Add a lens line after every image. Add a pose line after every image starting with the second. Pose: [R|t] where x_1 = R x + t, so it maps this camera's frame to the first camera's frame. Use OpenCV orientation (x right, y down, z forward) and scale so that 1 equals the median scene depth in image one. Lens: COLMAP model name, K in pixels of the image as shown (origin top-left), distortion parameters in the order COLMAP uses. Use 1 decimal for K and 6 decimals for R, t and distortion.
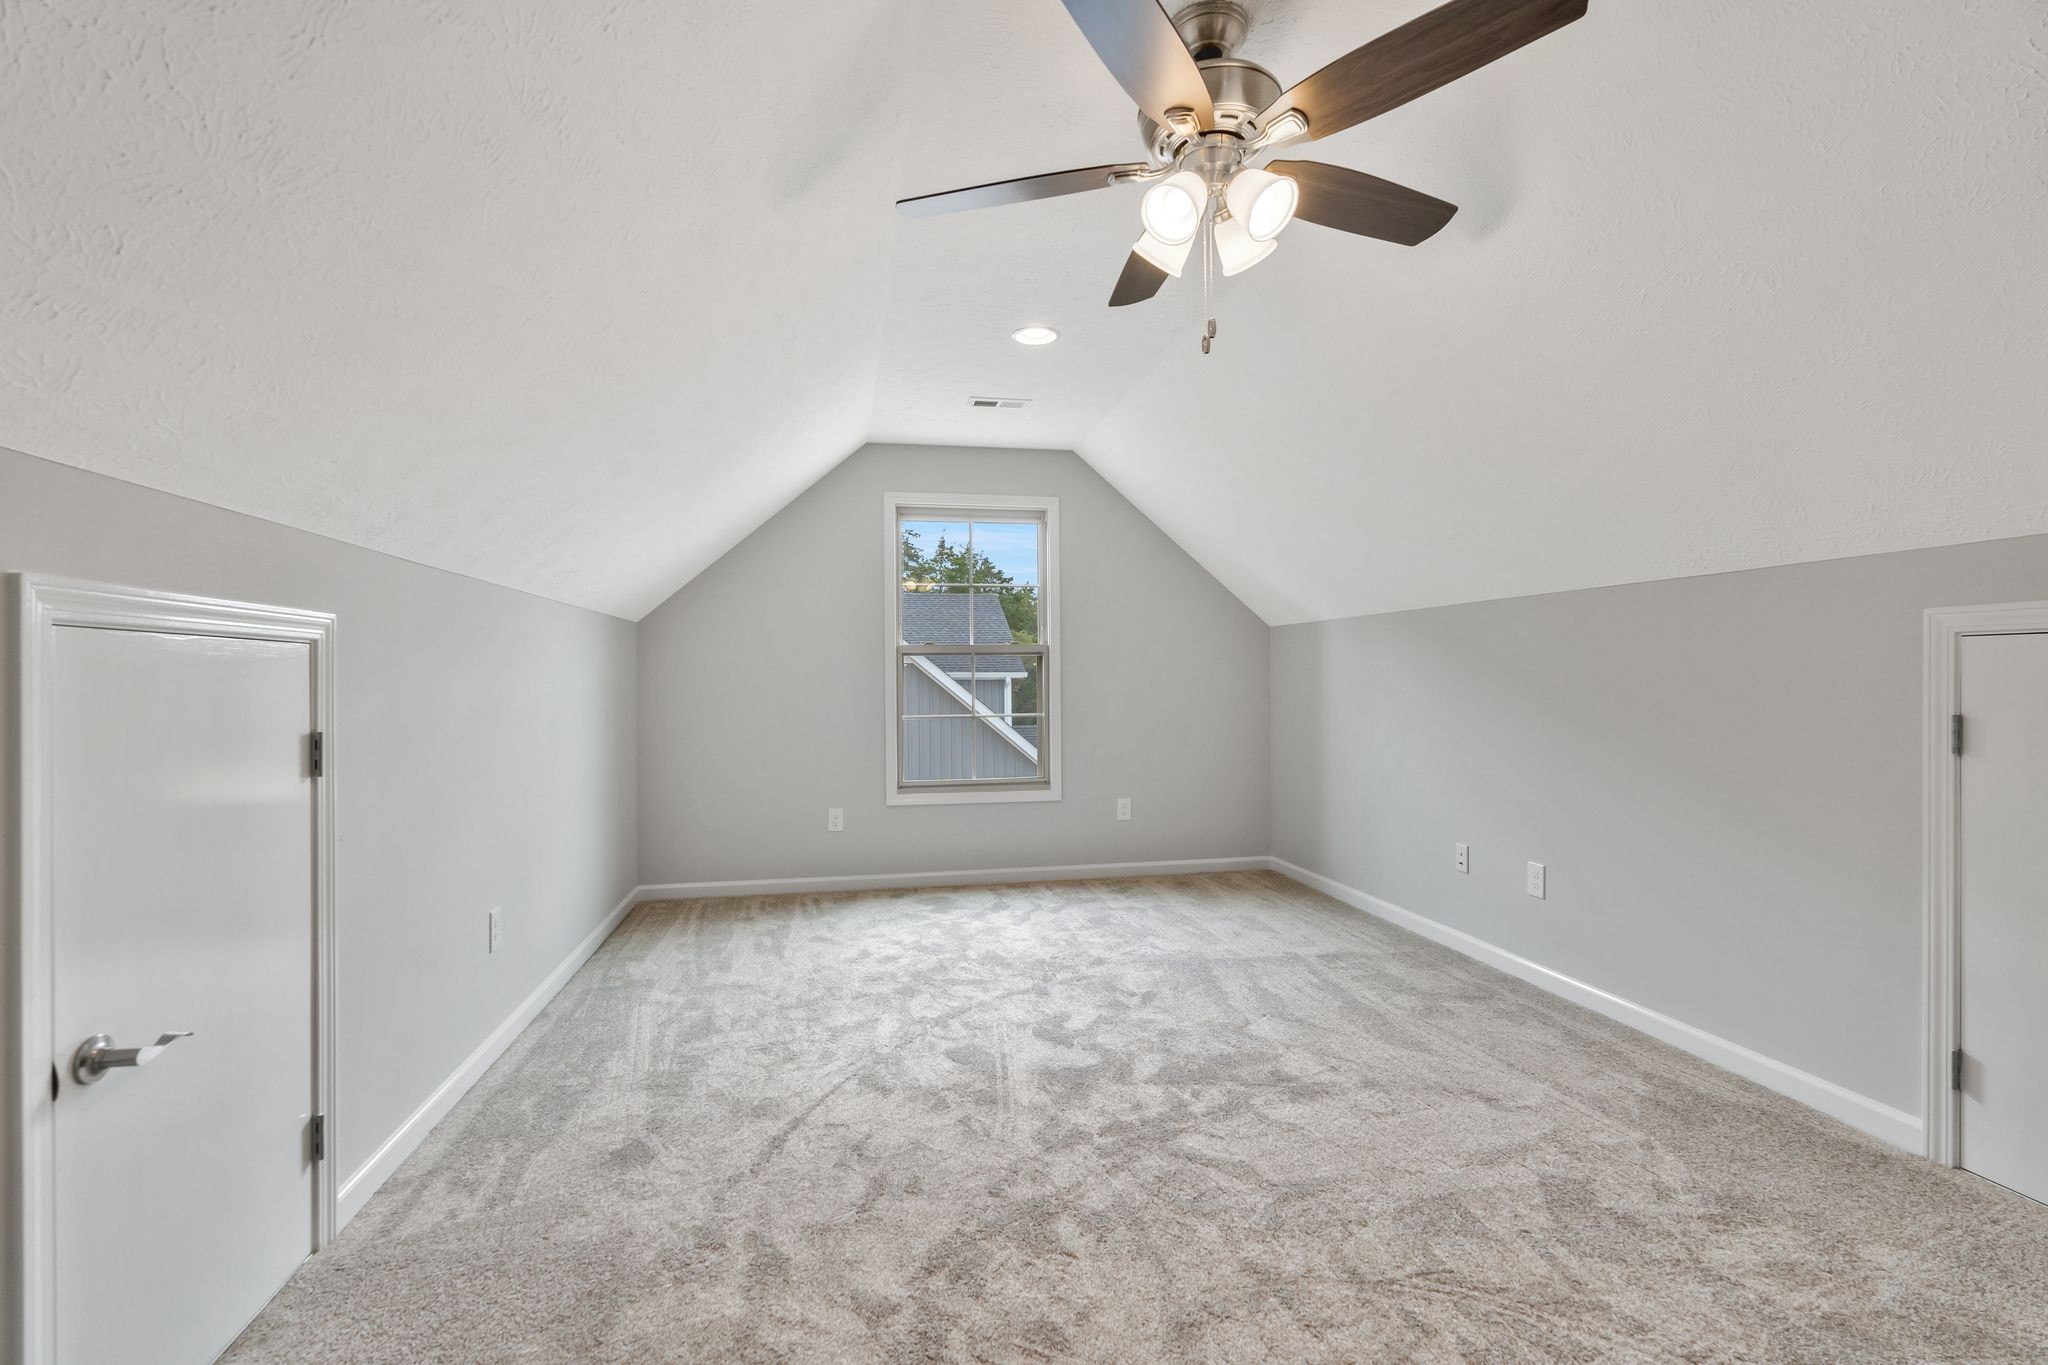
lens RADIAL K [[903.0, 0, 1019.5], [0, 903.0, 679.2], [0, 0, 1]] dist [-0.002587, 0.000094]
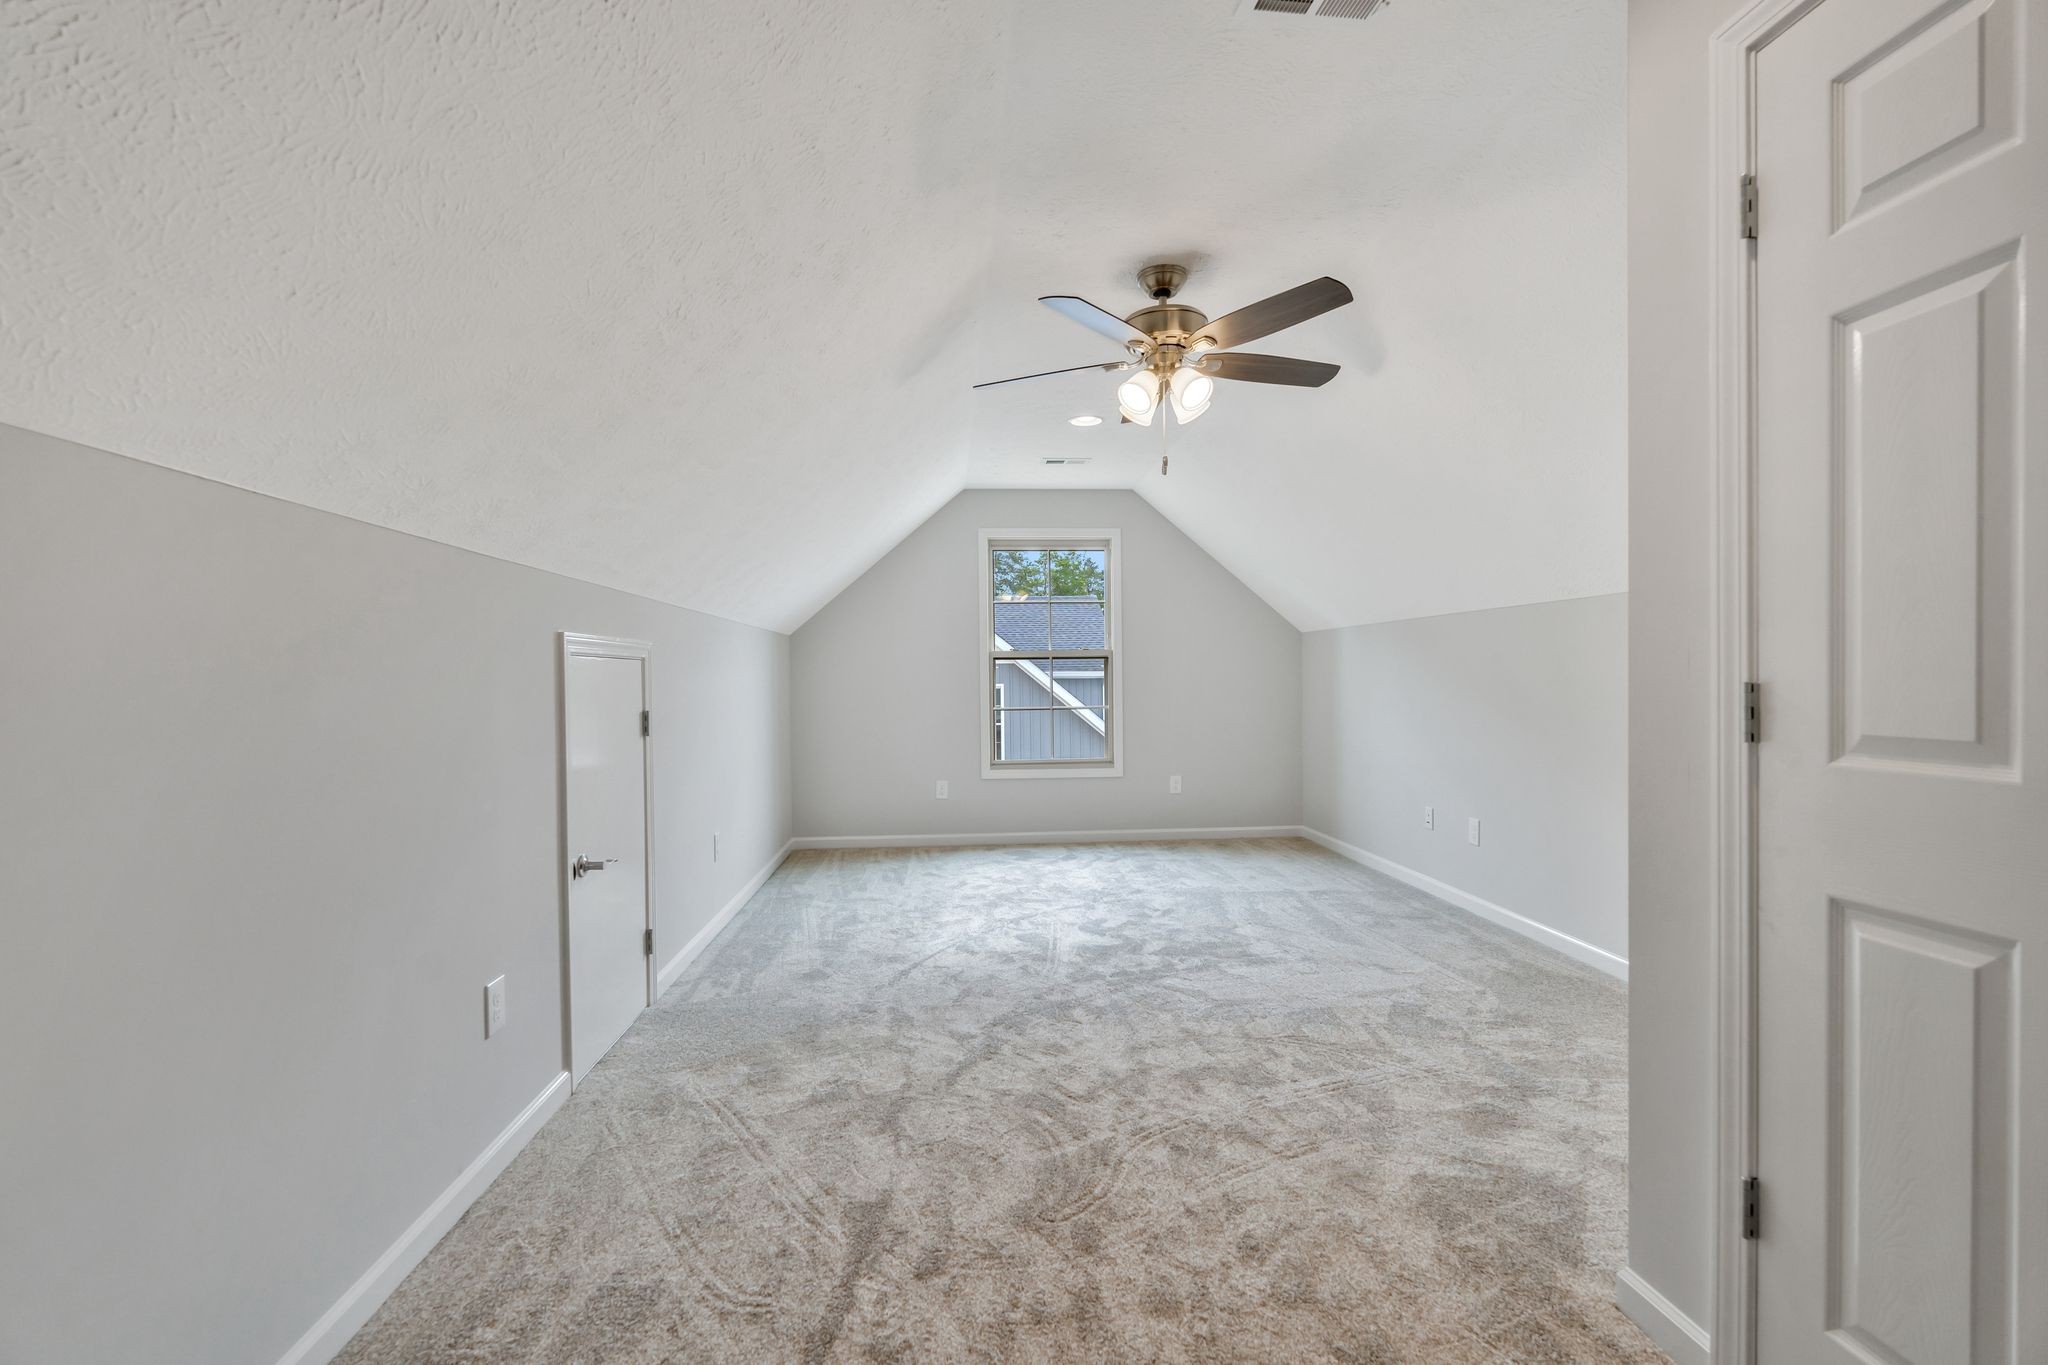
lens RADIAL K [[903.0, 0, 1019.5], [0, 903.0, 679.2], [0, 0, 1]] dist [-0.002587, 0.000094]
pose [[0.993125, -0.004253, -0.116981, 0.097949], [0.004439, 0.999989, 0.001328, -0.000344], [0.116974, -0.001838, 0.993133, -0.449321]]
